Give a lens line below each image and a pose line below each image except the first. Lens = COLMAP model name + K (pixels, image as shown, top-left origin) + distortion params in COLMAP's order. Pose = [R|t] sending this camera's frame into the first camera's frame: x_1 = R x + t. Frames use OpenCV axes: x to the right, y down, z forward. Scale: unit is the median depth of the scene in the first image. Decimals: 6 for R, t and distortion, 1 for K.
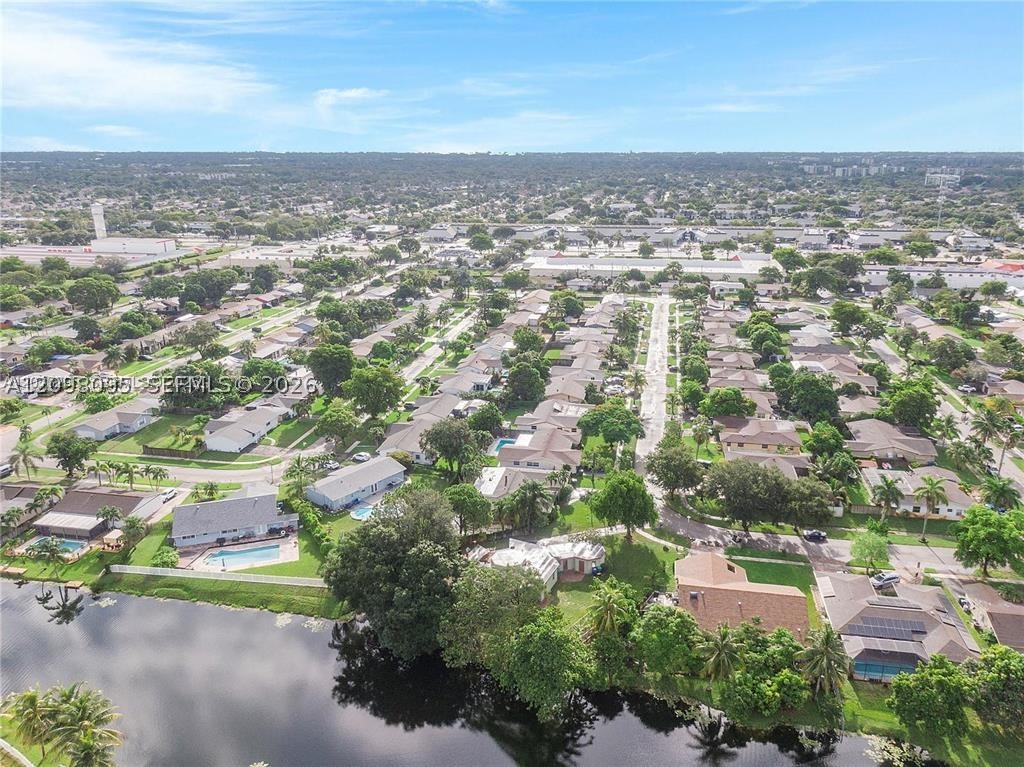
lens RADIAL K [[732.1, 0, 515.7], [0, 732.1, 380.4], [0, 0, 1]] dist [0.047797, -0.084692]
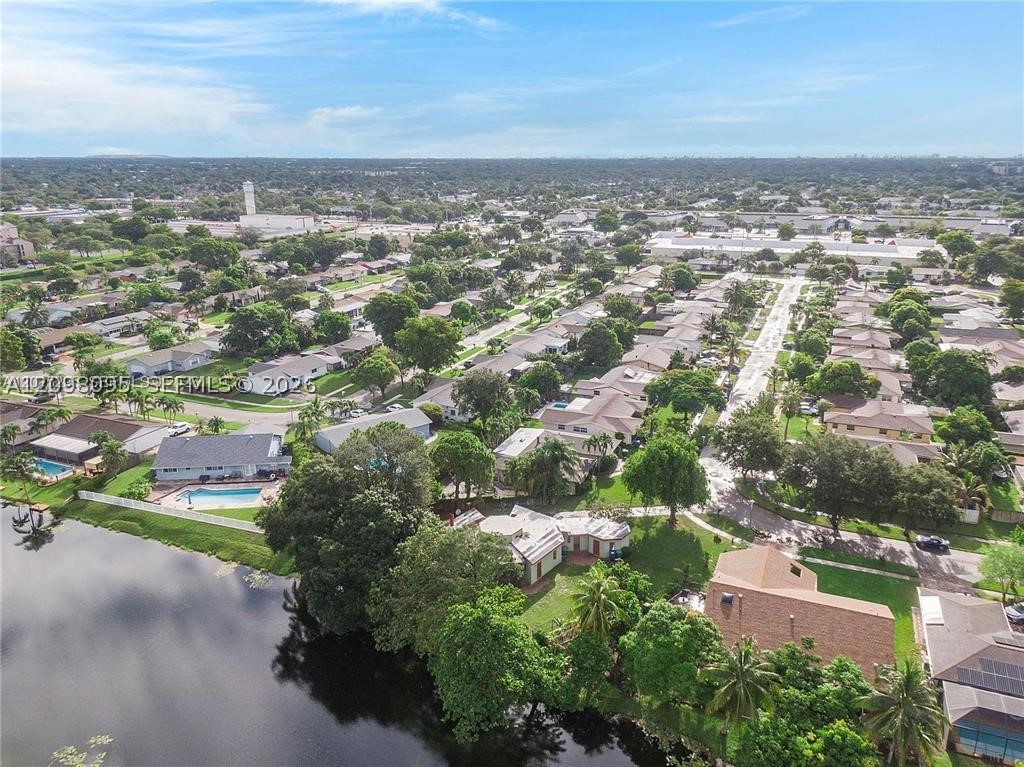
lens RADIAL K [[742.1, 0, 494.7], [0, 742.1, 361.5], [0, 0, 1]] dist [0.035047, -0.056927]
pose [[0.977886, 0.058616, -0.200759, 0.082777], [-0.061591, 0.998064, -0.008596, 0.044101], [0.199866, 0.020770, 0.979603, 0.127554]]
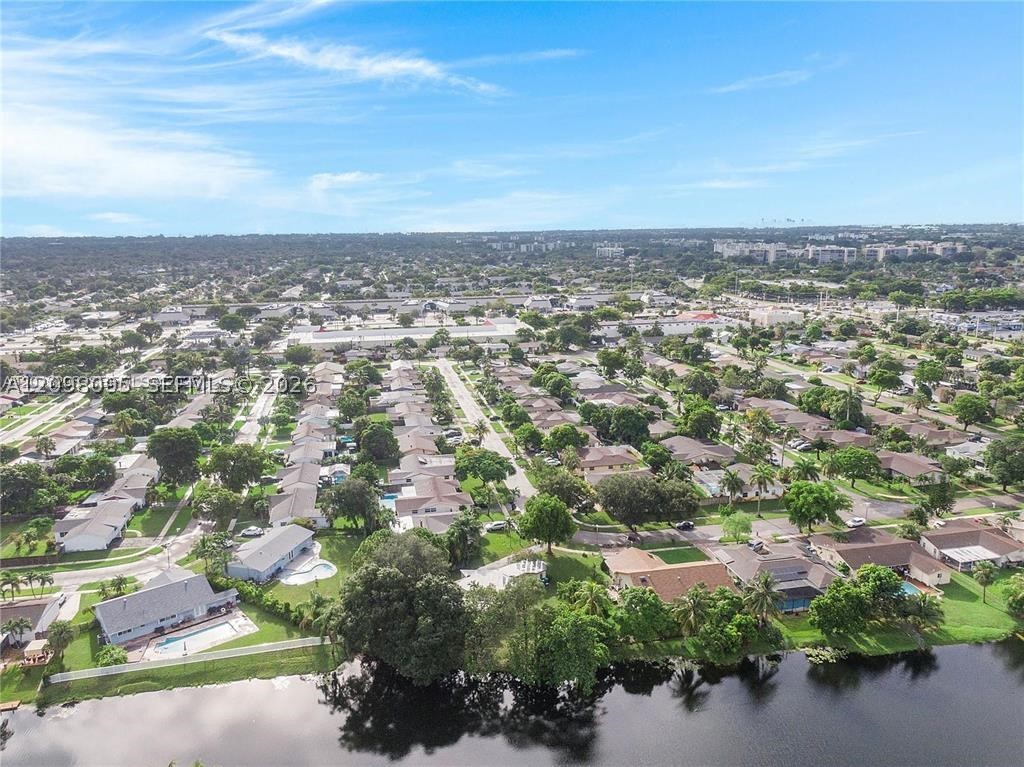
lens RADIAL K [[704.2, 0, 512.0], [0, 704.2, 383.5], [0, 0, 1]] dist [0.045813, -0.076376]
pose [[0.932904, -0.087698, 0.349285, -0.187796], [0.118750, 0.990561, -0.068461, 0.012744], [-0.339984, 0.105346, 0.934512, -0.034617]]
